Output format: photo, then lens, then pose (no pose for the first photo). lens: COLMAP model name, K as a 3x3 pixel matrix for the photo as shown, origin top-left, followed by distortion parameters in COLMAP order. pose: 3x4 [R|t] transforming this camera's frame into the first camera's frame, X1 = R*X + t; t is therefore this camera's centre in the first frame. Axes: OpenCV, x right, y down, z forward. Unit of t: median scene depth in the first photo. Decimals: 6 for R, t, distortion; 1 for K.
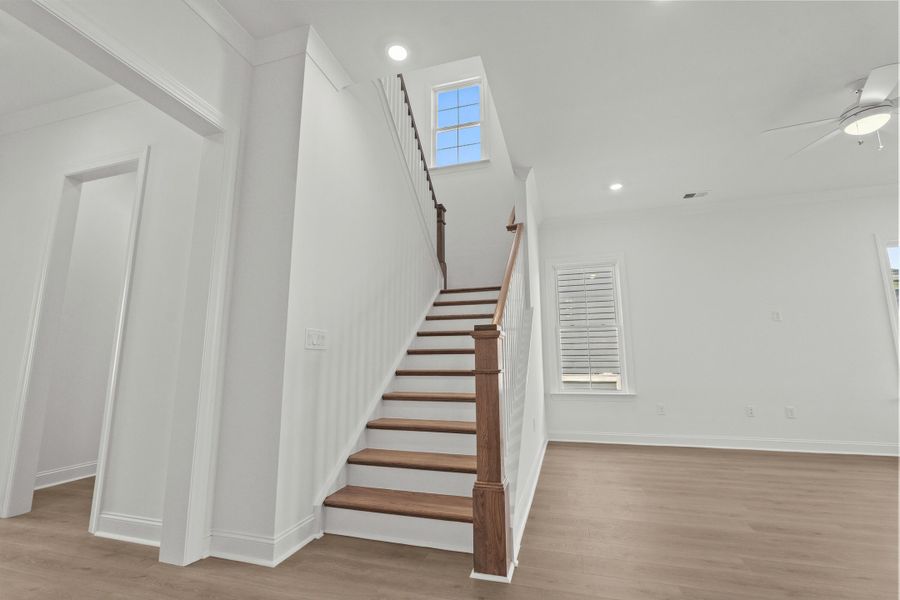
lens RADIAL K [[391.5, 0, 450.3], [0, 391.5, 301.2], [0, 0, 1]] dist [-0.006738, 0.000415]
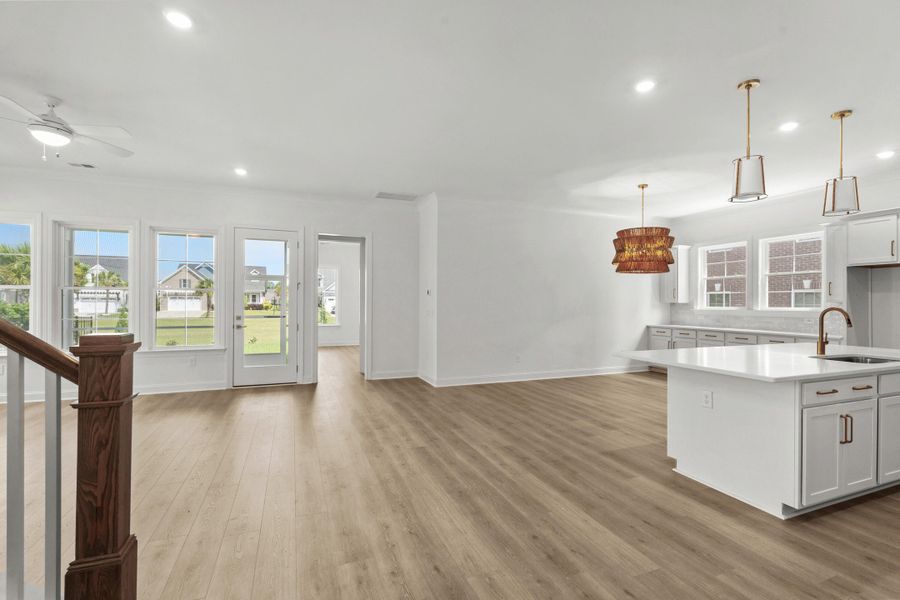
lens RADIAL K [[400.5, 0, 449.9], [0, 400.5, 304.1], [0, 0, 1]] dist [-0.006953, 0.001237]
pose [[-0.615489, -0.003693, 0.788137, -0.664660], [-0.130887, 0.986582, -0.097593, -0.002741], [-0.777202, -0.163224, -0.607713, 0.777483]]
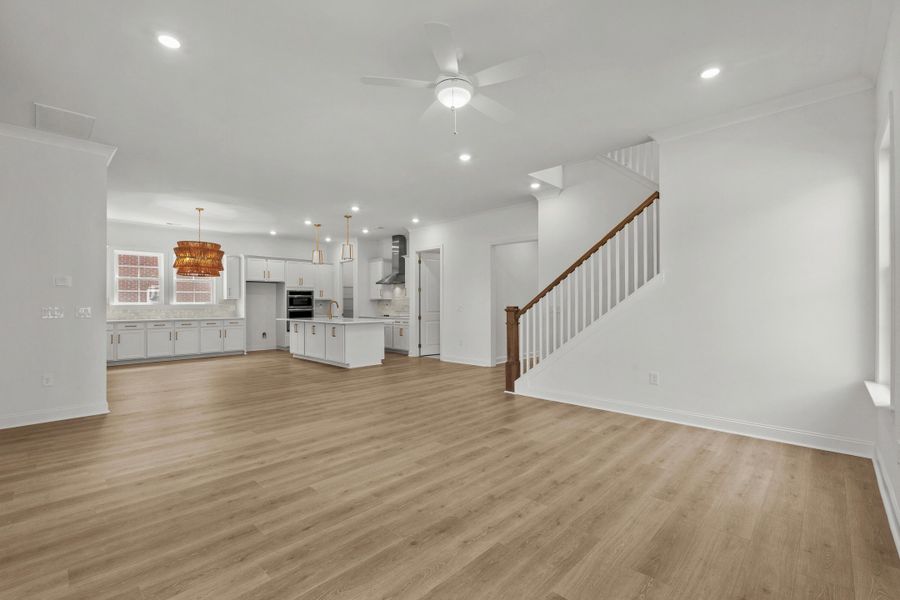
lens RADIAL K [[400.5, 0, 454.1], [0, 400.5, 302.4], [0, 0, 1]] dist [-0.006953, 0.001237]
pose [[-0.445044, -0.002531, -0.895505, 2.167613], [0.144281, 0.986729, -0.074494, 0.137141], [0.883809, -0.162357, -0.438773, 1.479996]]
